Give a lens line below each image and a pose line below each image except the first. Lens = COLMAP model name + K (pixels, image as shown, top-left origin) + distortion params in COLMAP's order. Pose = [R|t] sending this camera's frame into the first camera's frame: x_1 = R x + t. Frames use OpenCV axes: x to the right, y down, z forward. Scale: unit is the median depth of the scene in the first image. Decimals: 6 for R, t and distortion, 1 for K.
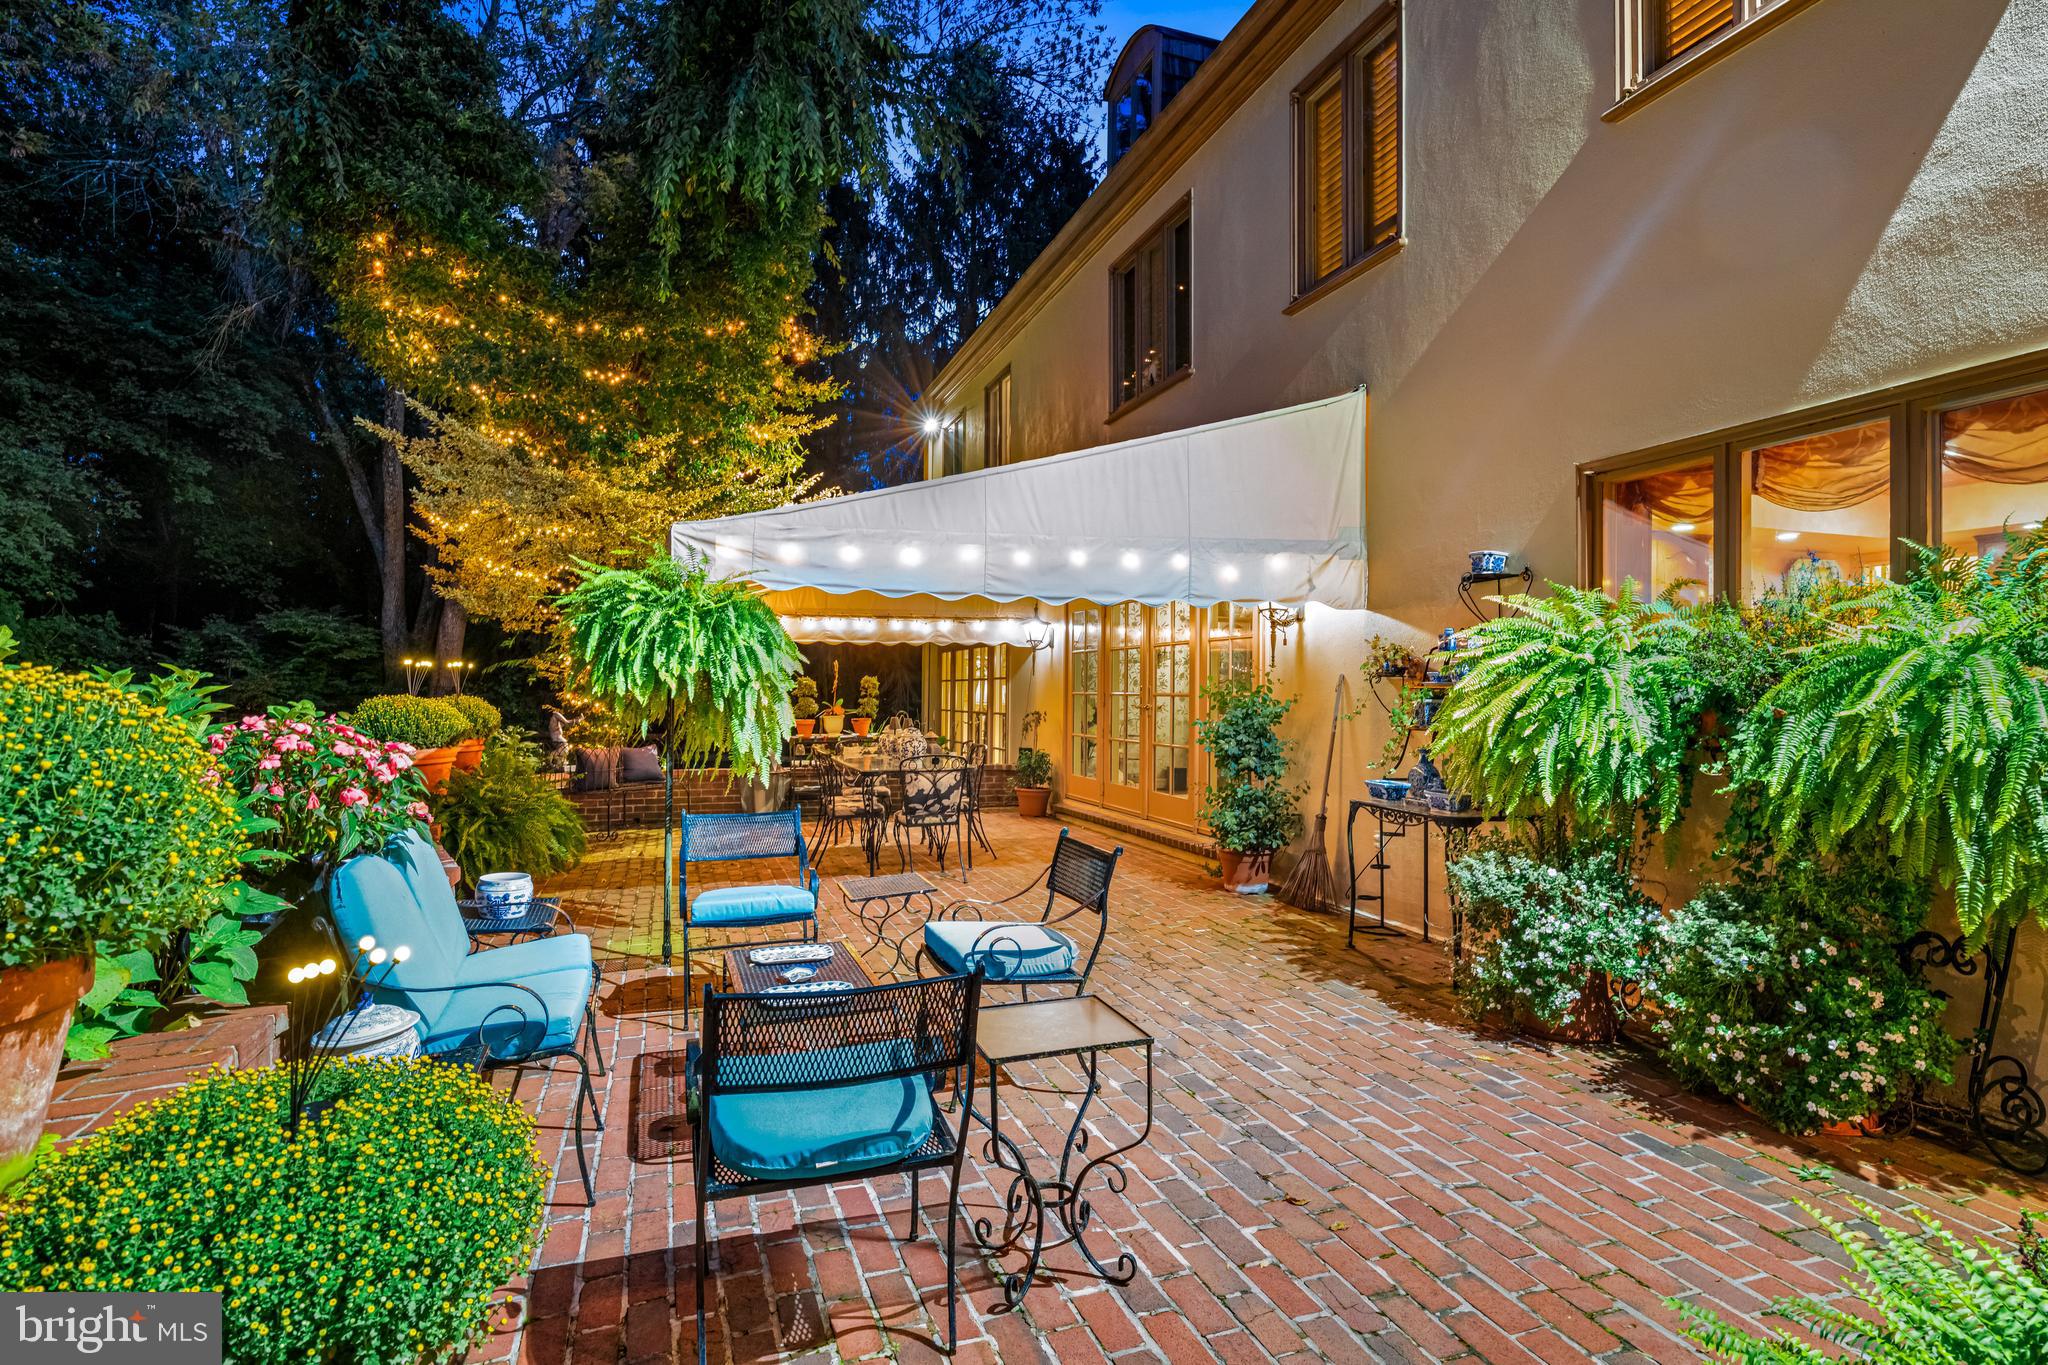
lens RADIAL K [[1044.8, 0, 1033.1], [0, 1044.8, 682.2], [0, 0, 1]] dist [0.001811, 0.000311]
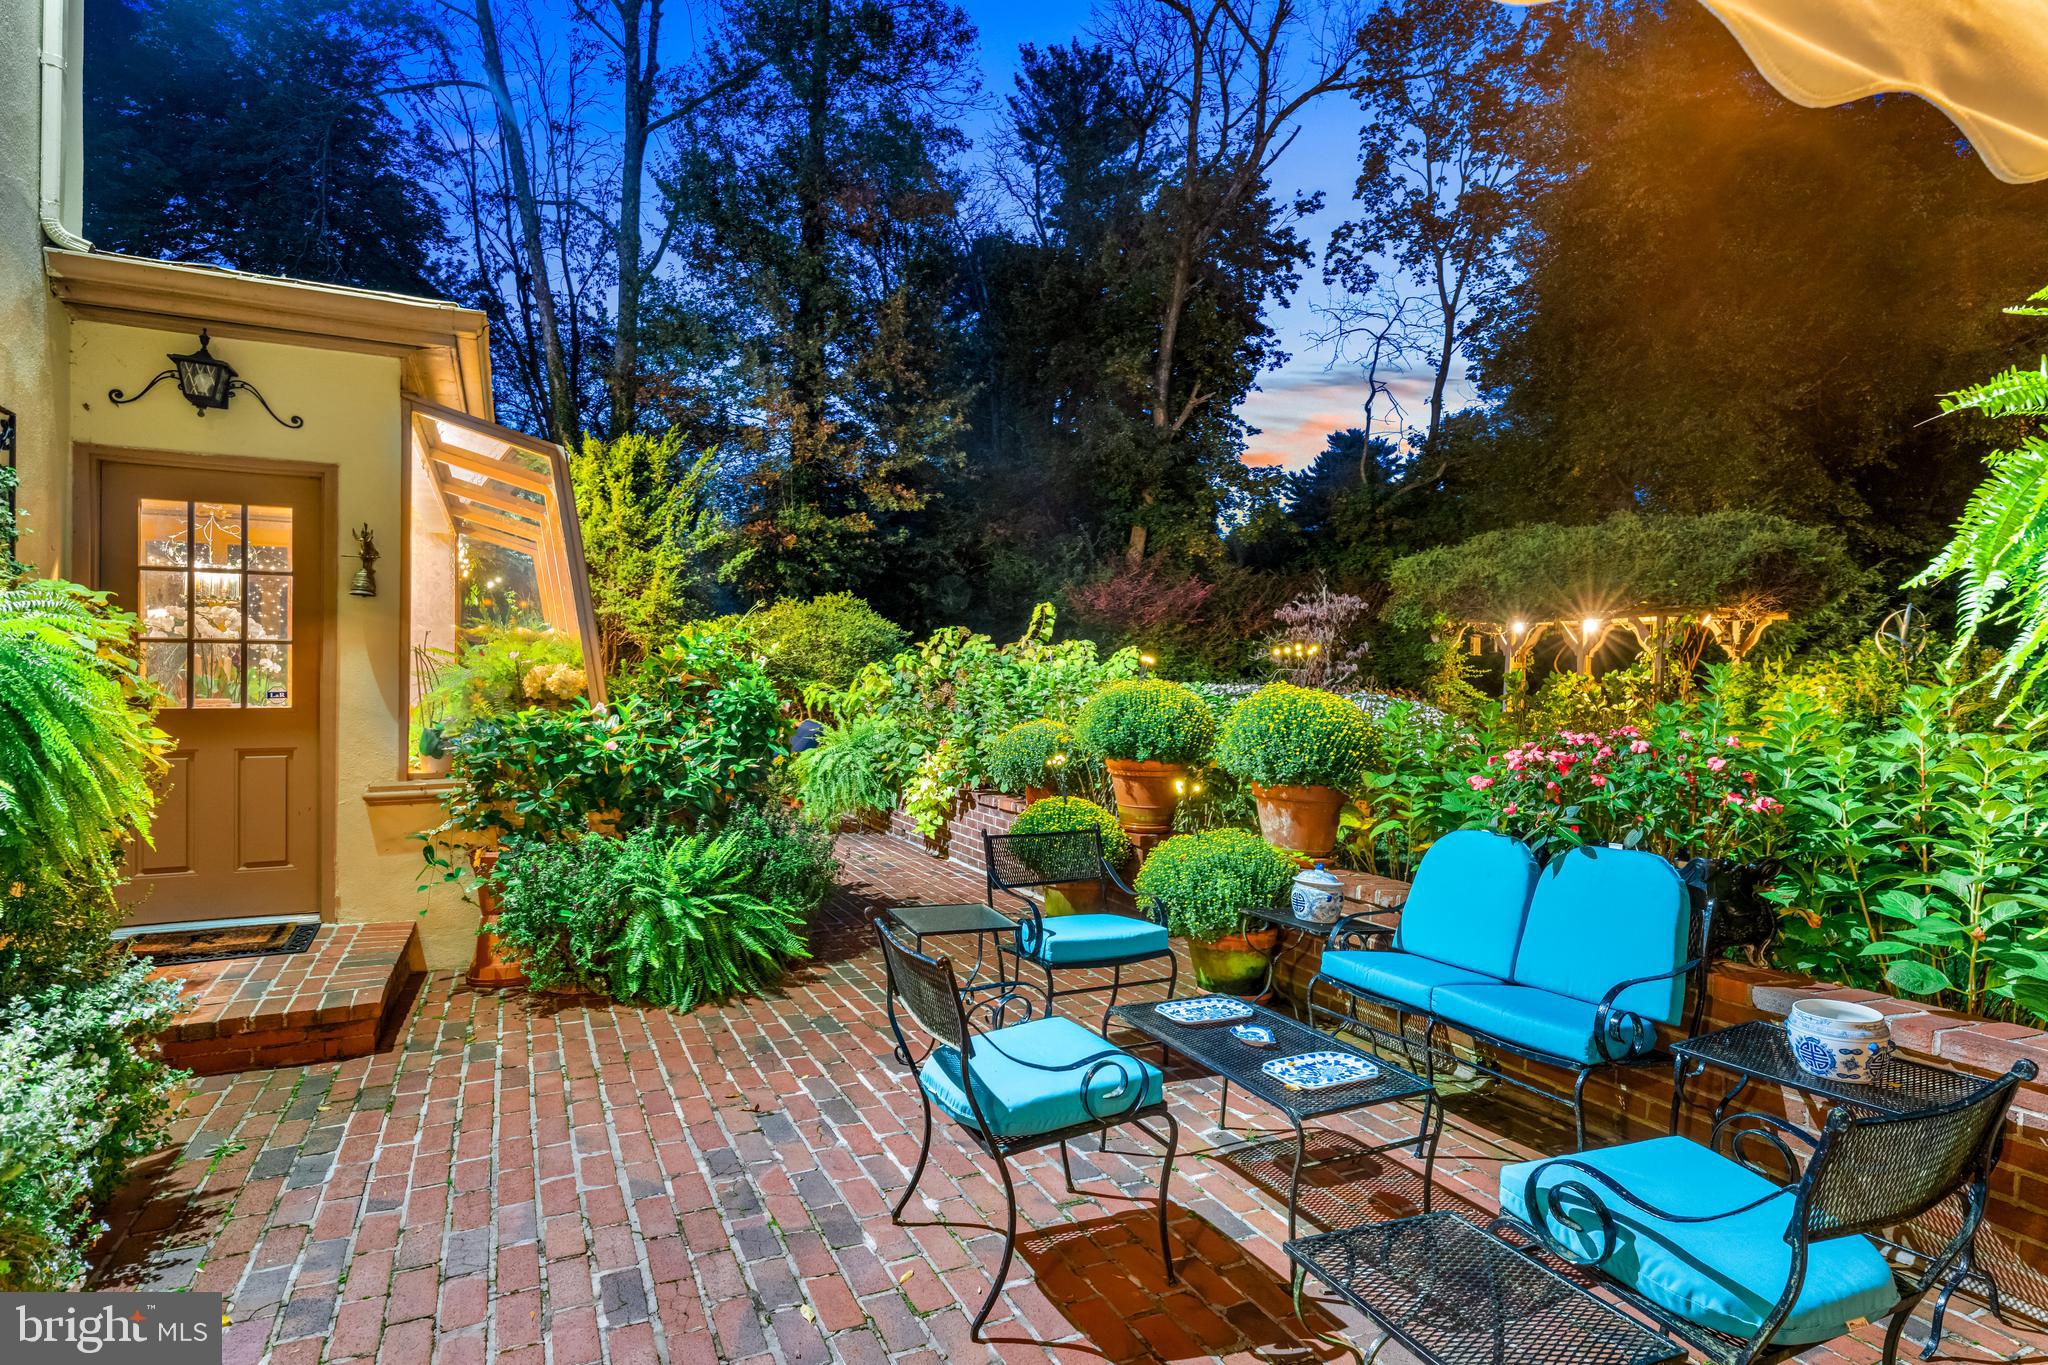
lens RADIAL K [[1044.8, 0, 1021.9], [0, 1044.8, 684.9], [0, 0, 1]] dist [0.001811, 0.000311]
pose [[-0.994186, -0.011617, -0.107052, 0.019121], [-0.010325, 0.999867, -0.012610, 0.002659], [0.107185, -0.011431, -0.994173, 0.597513]]
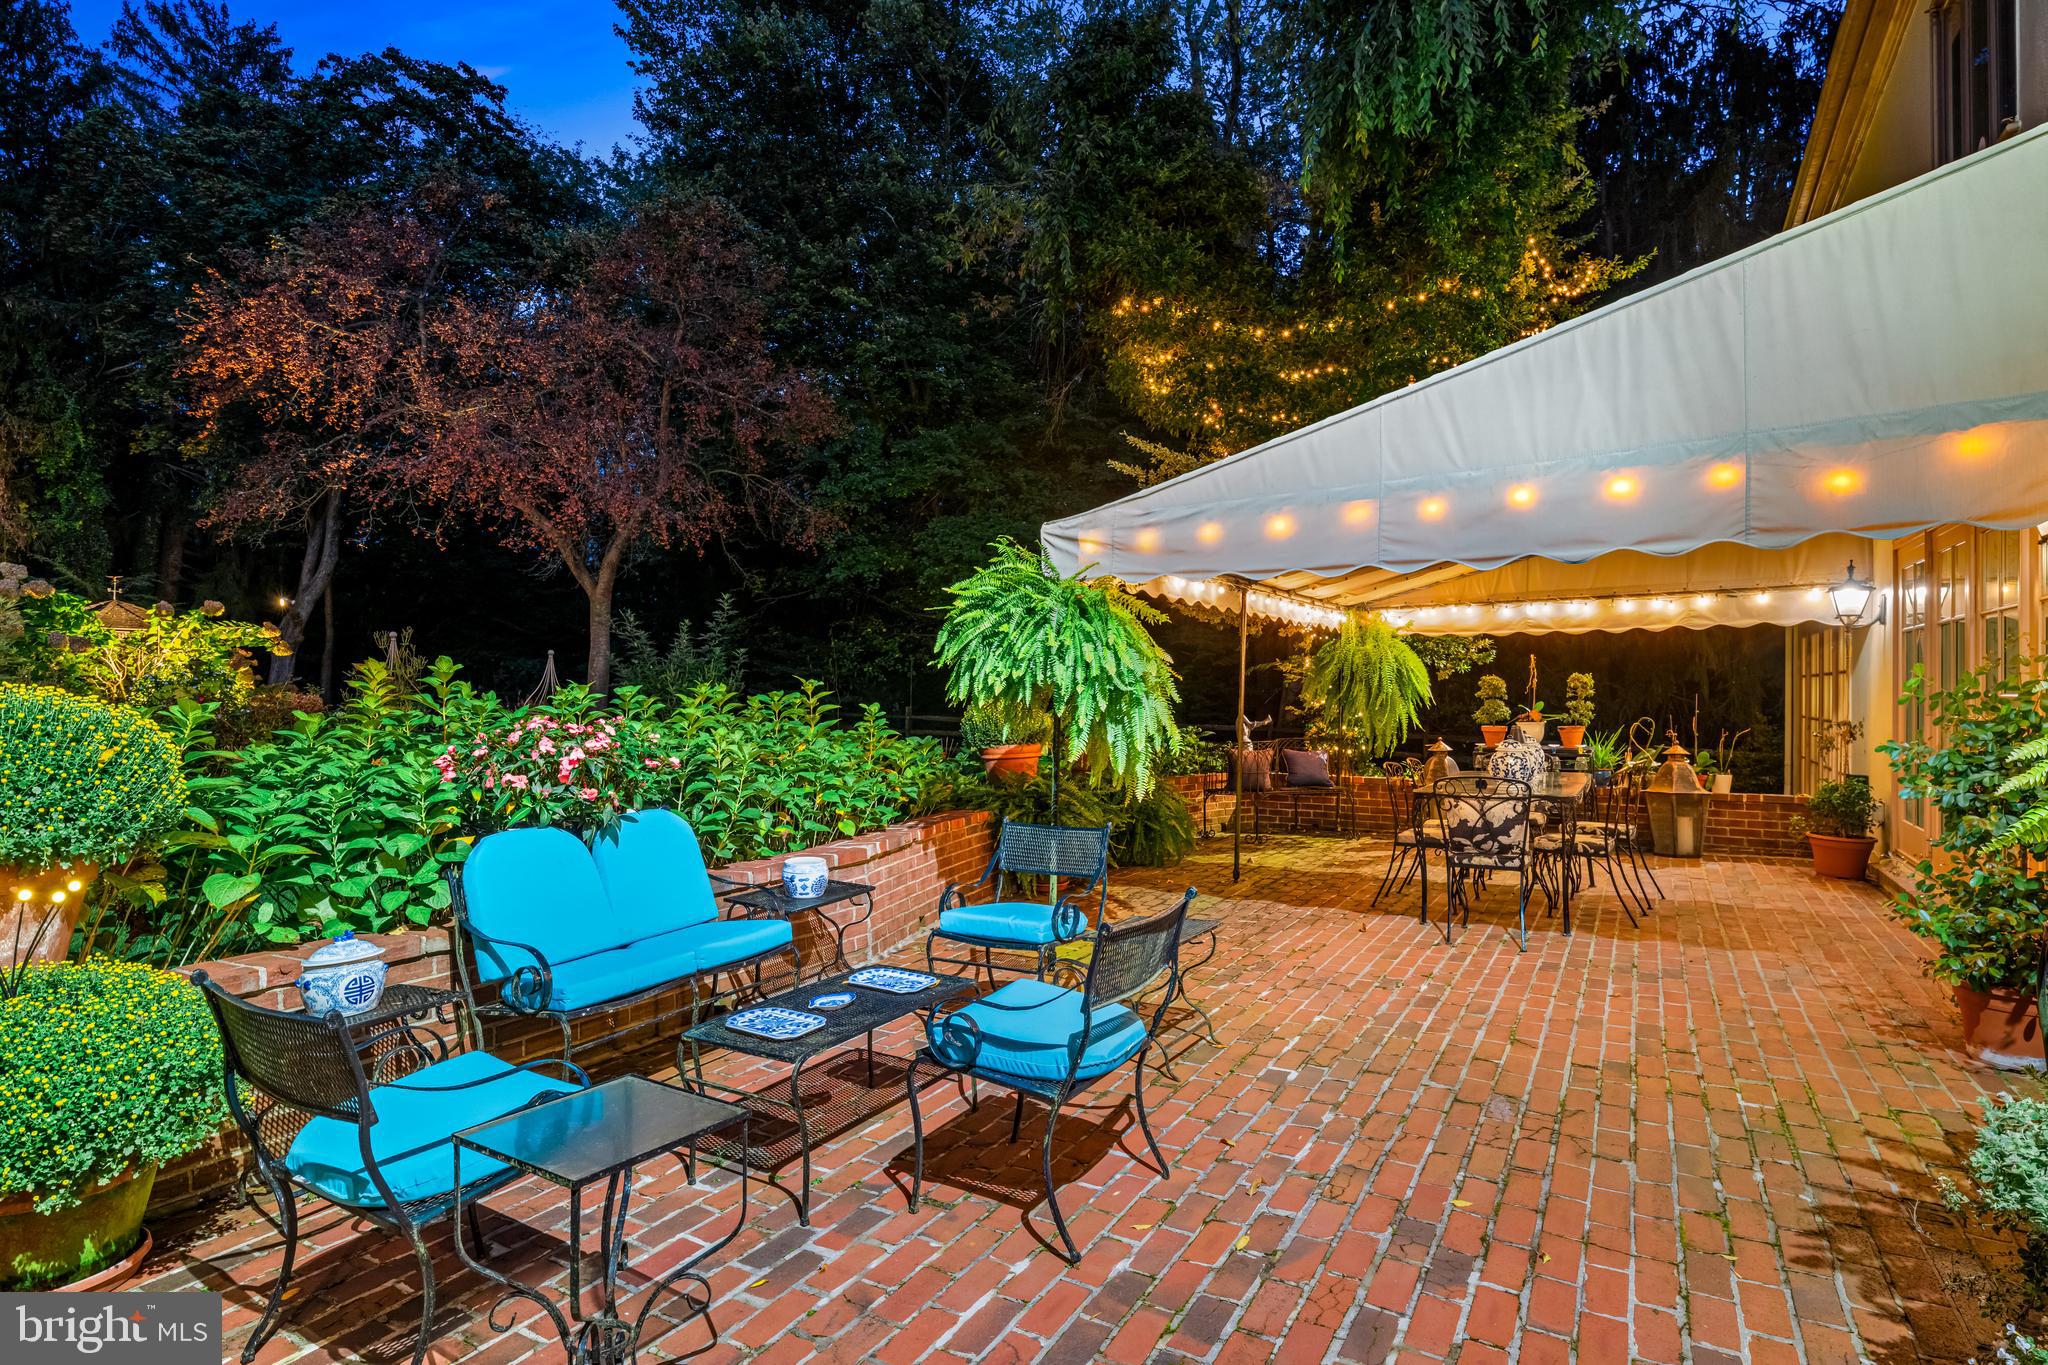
lens RADIAL K [[1044.8, 0, 1020.0], [0, 1044.8, 683.8], [0, 0, 1]] dist [0.001811, 0.000311]
pose [[0.632394, -0.011025, -0.774568, 0.197777], [0.011840, 0.999919, -0.004566, 0.001116], [0.774556, -0.006284, 0.632474, 0.177566]]
